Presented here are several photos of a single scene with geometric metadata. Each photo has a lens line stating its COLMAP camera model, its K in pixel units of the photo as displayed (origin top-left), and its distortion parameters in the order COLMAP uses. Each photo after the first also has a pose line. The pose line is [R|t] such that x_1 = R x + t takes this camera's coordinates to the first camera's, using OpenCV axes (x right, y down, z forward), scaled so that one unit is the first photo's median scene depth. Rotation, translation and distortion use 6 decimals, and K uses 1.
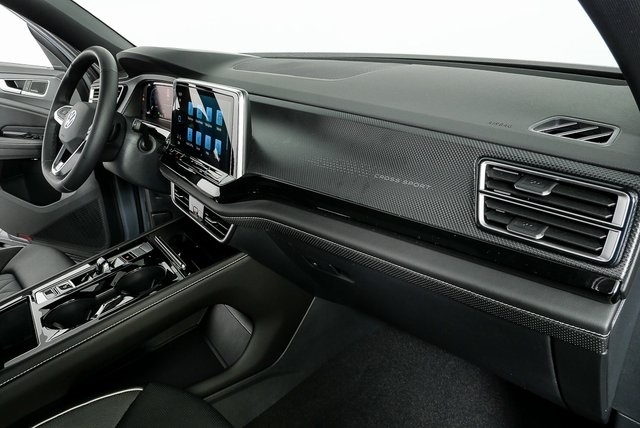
lens RADIAL K [[460.0, 0, 320.5], [0, 460.0, 216.5], [0, 0, 1]] dist [-0.023612, 0.009422]
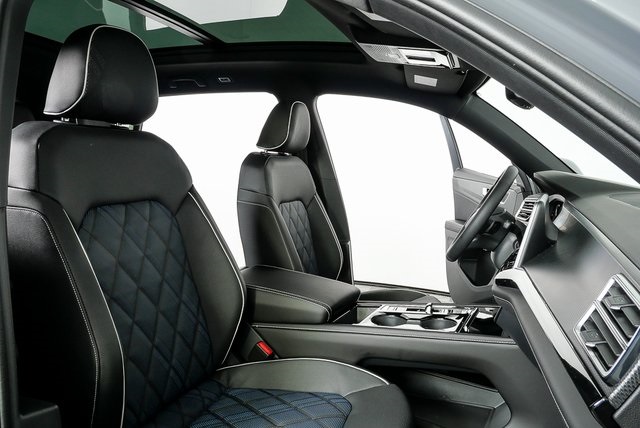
lens RADIAL K [[460.0, 0, 320.5], [0, 460.0, 216.5], [0, 0, 1]] dist [-0.023612, 0.009422]
pose [[0.451383, 0.164698, -0.876999, 0.628718], [-0.399538, 0.916101, -0.033597, 0.034204], [0.797887, 0.365559, 0.479315, -0.034036]]
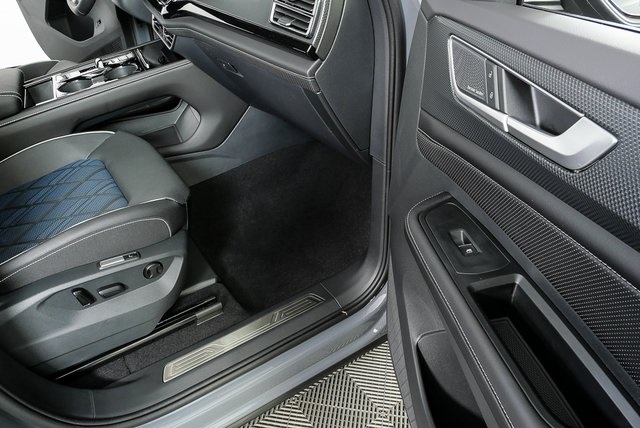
lens RADIAL K [[460.0, 0, 320.5], [0, 460.0, 216.5], [0, 0, 1]] dist [-0.023612, 0.009422]
pose [[0.988825, 0.101562, -0.109131, 0.530642], [-0.071636, 0.965691, 0.249618, 0.190643], [0.130739, -0.239011, 0.962175, -0.546234]]
